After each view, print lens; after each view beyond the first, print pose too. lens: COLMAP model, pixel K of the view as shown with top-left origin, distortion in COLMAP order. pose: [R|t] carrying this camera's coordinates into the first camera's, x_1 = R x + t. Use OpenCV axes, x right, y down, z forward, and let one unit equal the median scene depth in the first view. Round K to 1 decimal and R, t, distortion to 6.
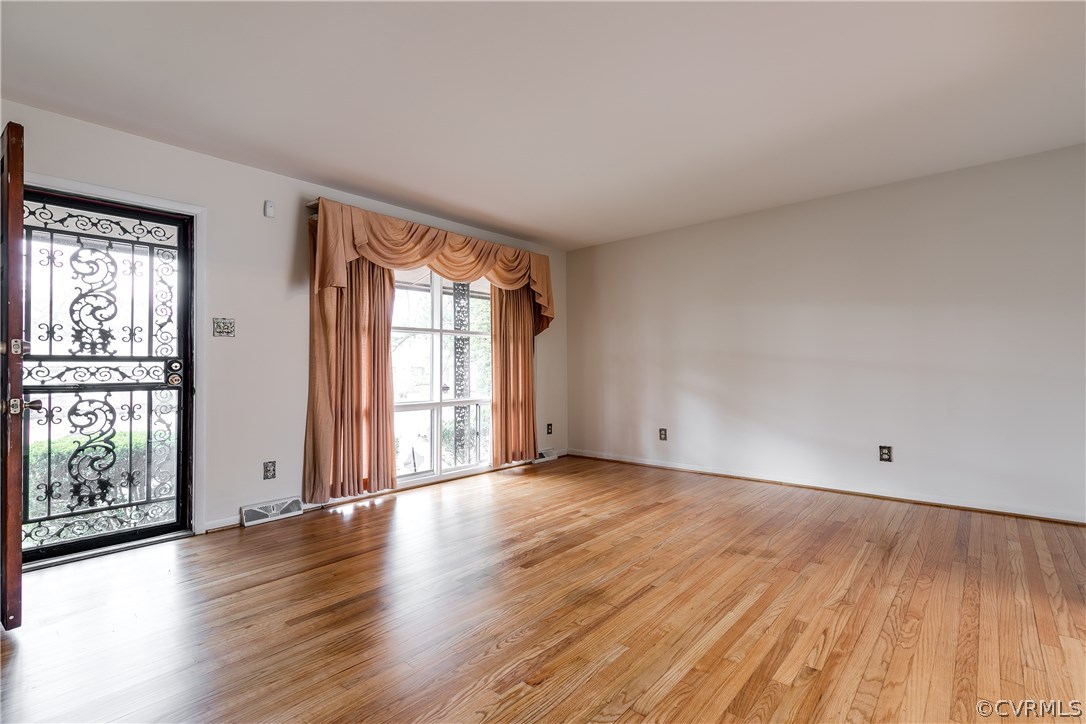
lens RADIAL K [[497.0, 0, 535.2], [0, 497.0, 359.1], [0, 0, 1]] dist [0.004856, -0.000217]
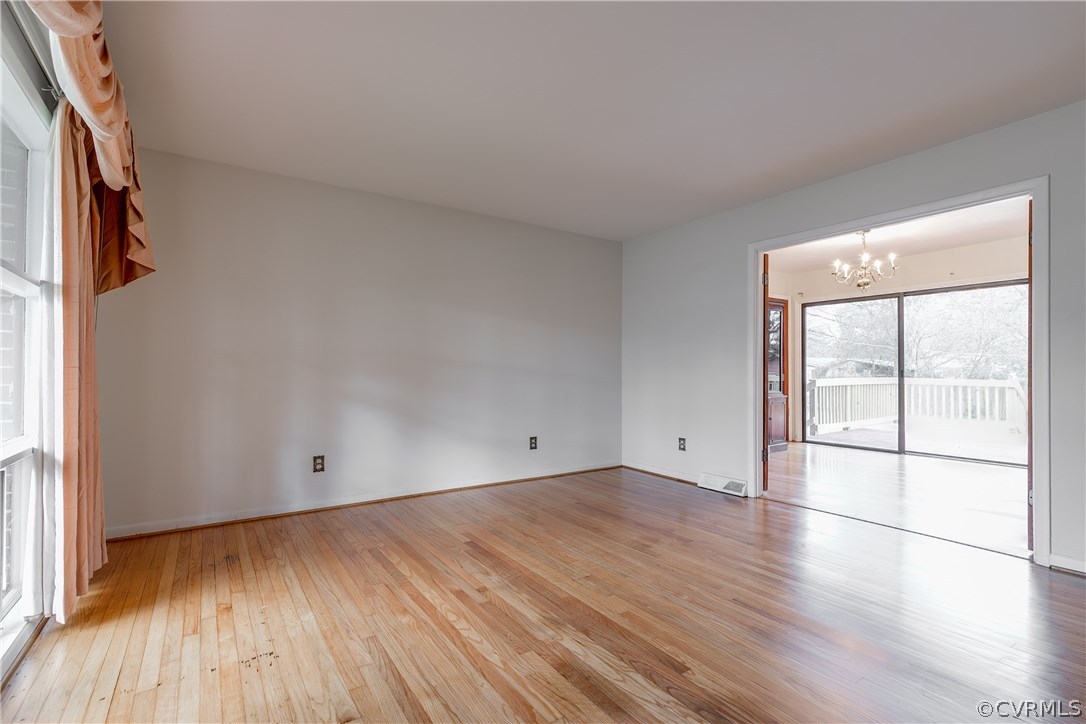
lens RADIAL K [[497.0, 0, 531.7], [0, 497.0, 370.2], [0, 0, 1]] dist [0.004856, -0.000217]
pose [[0.257752, 0.010026, 0.966159, -0.541150], [-0.020105, 0.999785, -0.005012, 0.020778], [-0.966002, -0.018133, 0.257898, 0.780814]]
